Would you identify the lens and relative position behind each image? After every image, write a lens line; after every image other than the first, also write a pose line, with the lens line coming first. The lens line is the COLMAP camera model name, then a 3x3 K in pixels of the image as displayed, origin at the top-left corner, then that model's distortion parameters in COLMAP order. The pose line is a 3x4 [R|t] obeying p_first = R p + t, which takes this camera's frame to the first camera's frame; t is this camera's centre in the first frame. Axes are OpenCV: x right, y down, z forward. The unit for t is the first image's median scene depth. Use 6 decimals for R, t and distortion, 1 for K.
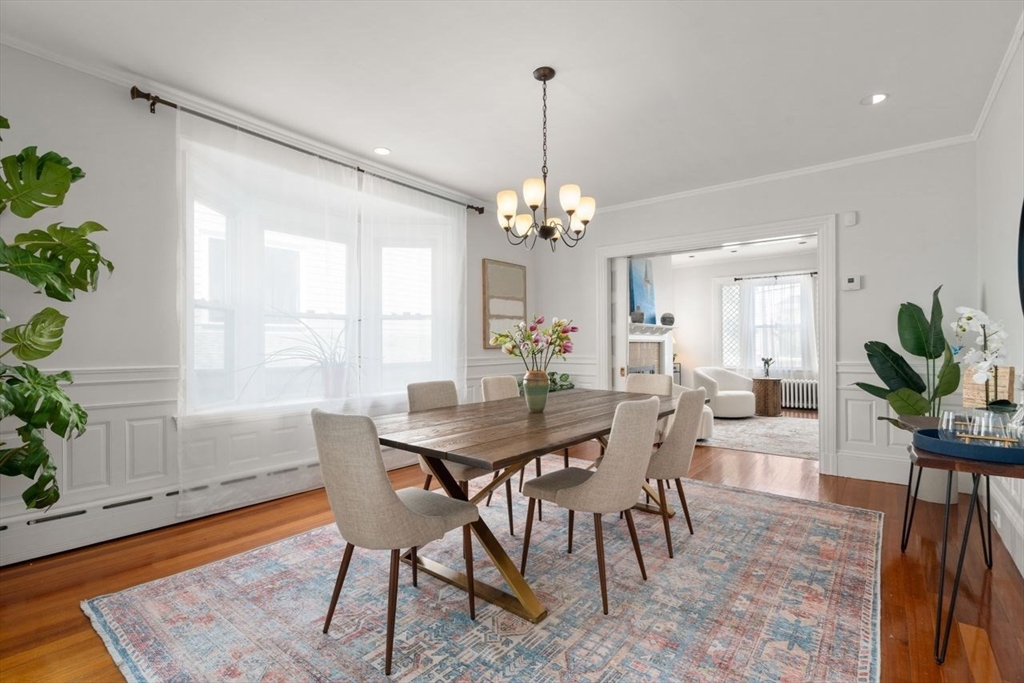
lens RADIAL K [[468.5, 0, 508.4], [0, 468.5, 338.3], [0, 0, 1]] dist [-0.001620, -0.000434]
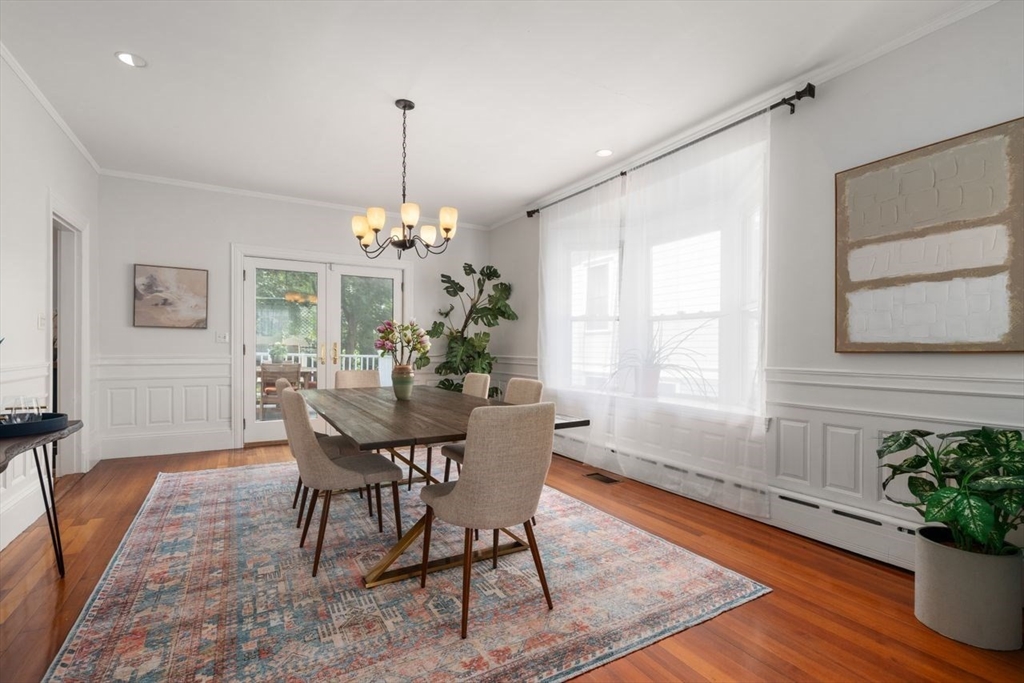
lens RADIAL K [[468.5, 0, 512.0], [0, 468.5, 349.8], [0, 0, 1]] dist [-0.001620, -0.000434]
pose [[-0.355816, 0.003393, -0.934550, 1.182325], [0.009407, 0.999956, 0.000049, 0.034460], [0.934509, -0.008774, -0.355832, 1.858416]]
